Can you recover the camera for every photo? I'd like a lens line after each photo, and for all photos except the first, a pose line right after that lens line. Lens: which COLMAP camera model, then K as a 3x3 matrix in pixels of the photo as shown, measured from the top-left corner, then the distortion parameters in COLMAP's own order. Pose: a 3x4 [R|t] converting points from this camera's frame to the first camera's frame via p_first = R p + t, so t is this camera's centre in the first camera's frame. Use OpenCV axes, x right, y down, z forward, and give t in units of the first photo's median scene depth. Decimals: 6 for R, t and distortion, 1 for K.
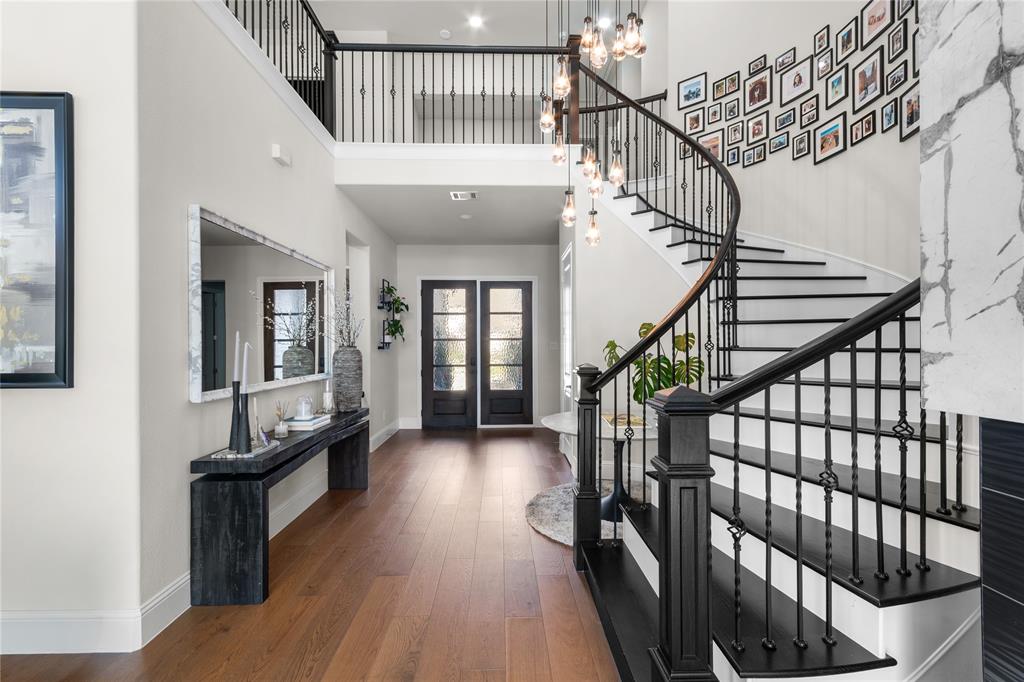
lens RADIAL K [[449.9, 0, 516.0], [0, 449.9, 344.3], [0, 0, 1]] dist [0.002930, 0.000051]
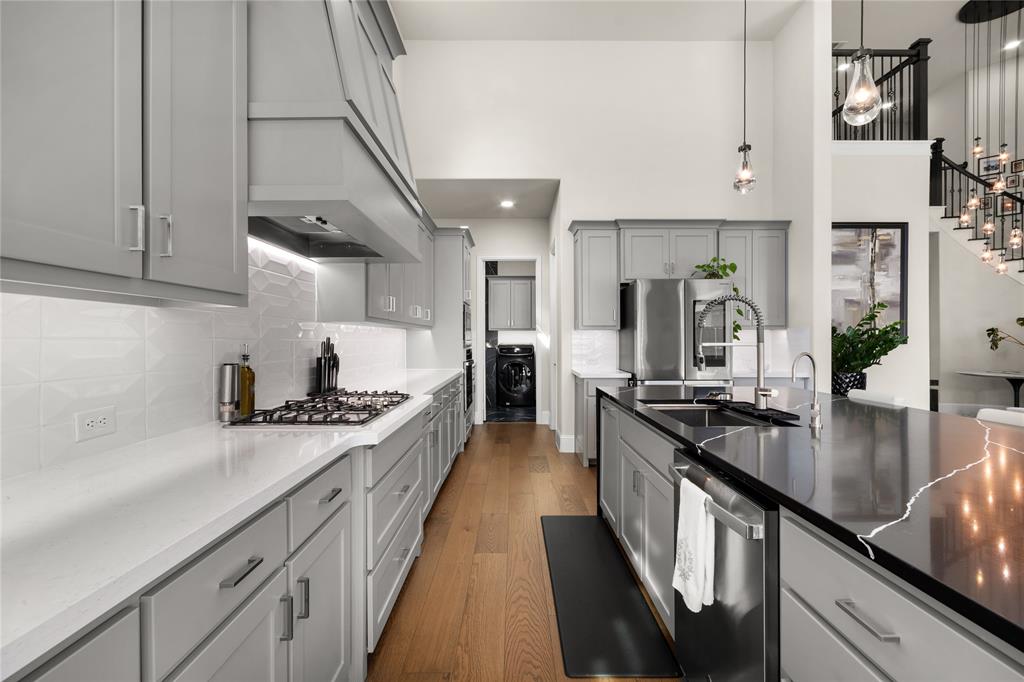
lens RADIAL K [[449.9, 0, 516.0], [0, 449.9, 344.3], [0, 0, 1]] dist [0.002930, 0.000051]
pose [[0.999442, 0.006122, -0.032844, -1.255477], [-0.005758, 0.999921, 0.011150, 0.035249], [0.032910, -0.010955, 0.999398, -0.624871]]
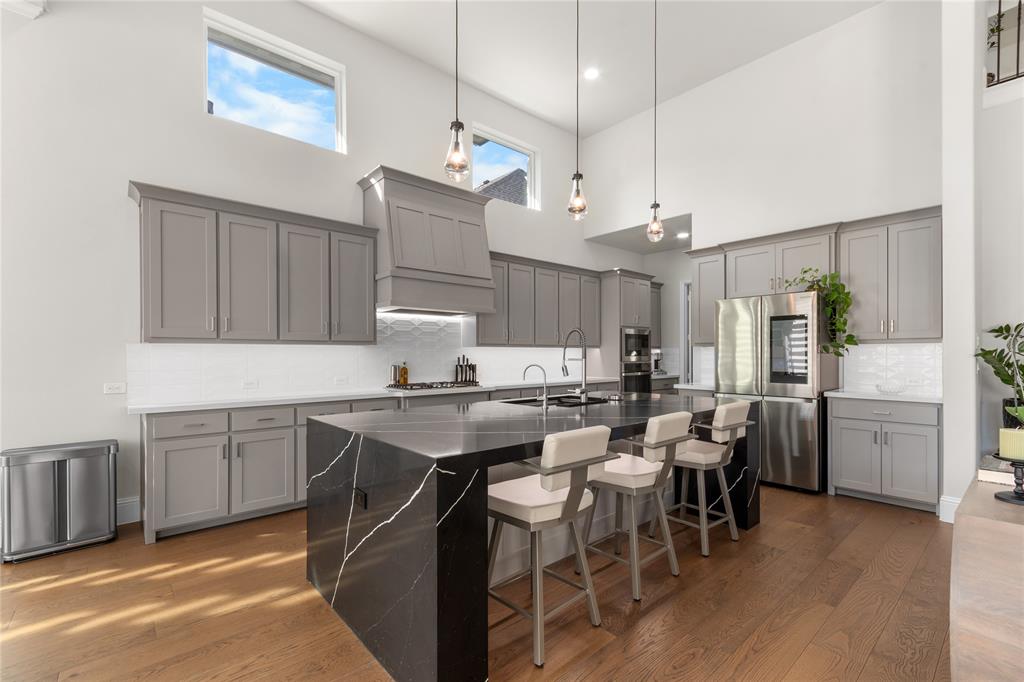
lens RADIAL K [[448.6, 0, 513.6], [0, 448.6, 354.4], [0, 0, 1]] dist [0.003668, 0.000477]
pose [[0.636594, 0.004211, -0.771188, -0.600629], [0.000102, 0.999985, 0.005544, 0.027373], [0.771199, -0.003608, 0.636584, -0.679588]]
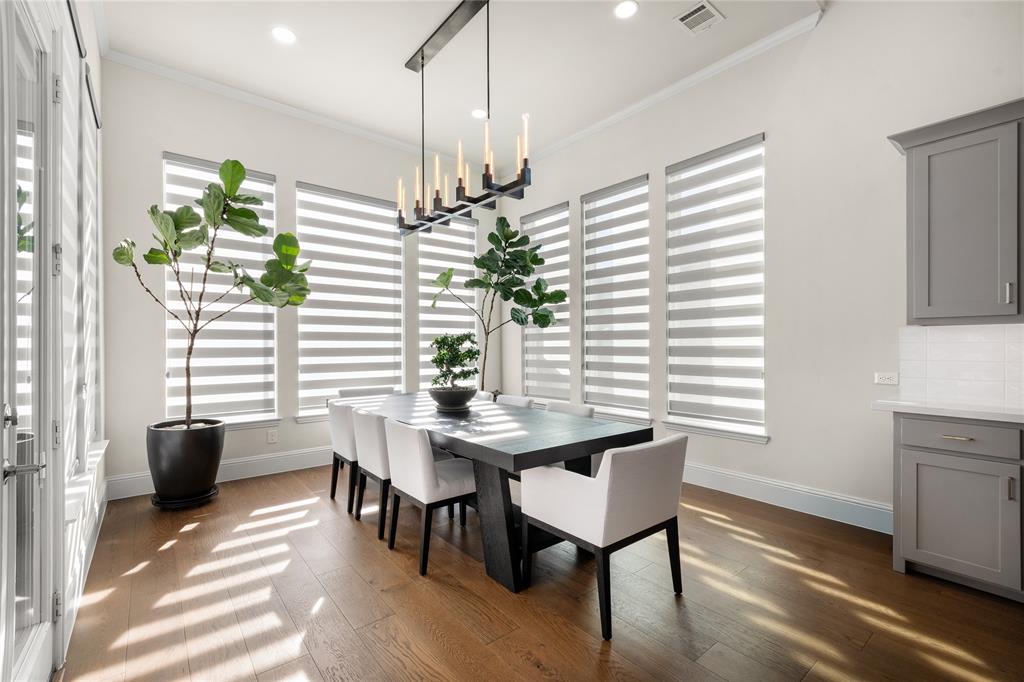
lens RADIAL K [[449.9, 0, 516.0], [0, 449.9, 344.3], [0, 0, 1]] dist [0.002930, 0.000051]
pose [[-0.791017, 0.008182, -0.611740, -0.748305], [0.007868, 0.999964, 0.003201, 0.030877], [0.611744, -0.002281, -0.791052, -0.534536]]
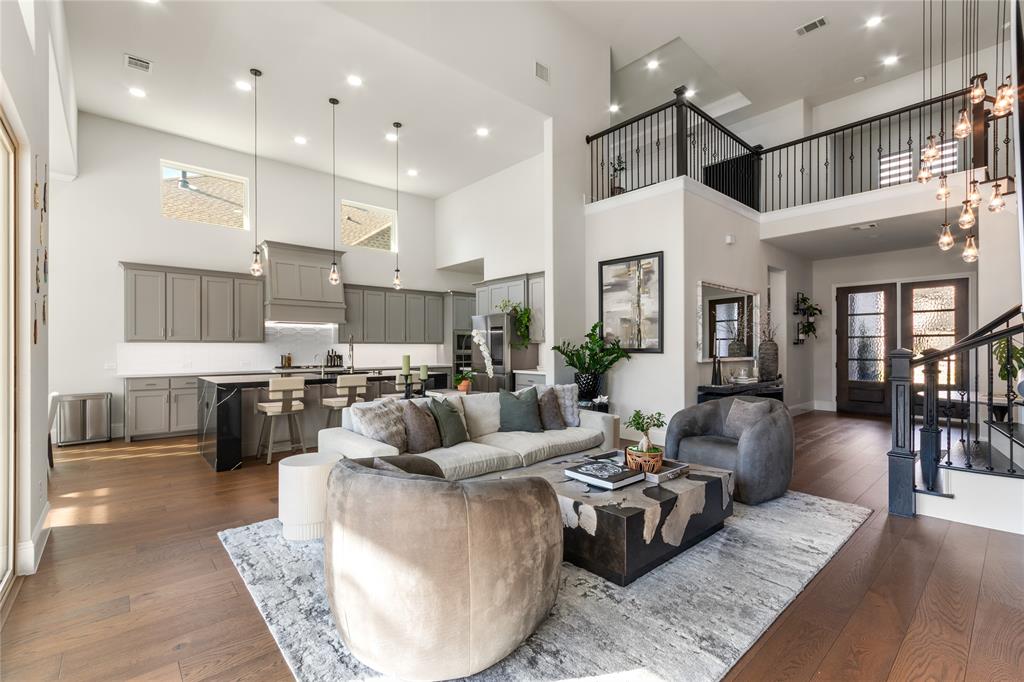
lens RADIAL K [[449.9, 0, 516.0], [0, 449.9, 344.3], [0, 0, 1]] dist [0.002930, 0.000051]
pose [[0.638526, 0.000432, -0.769600, 0.256162], [-0.002161, 0.999997, -0.001232, 0.017945], [0.769598, 0.002450, 0.638525, -0.641690]]
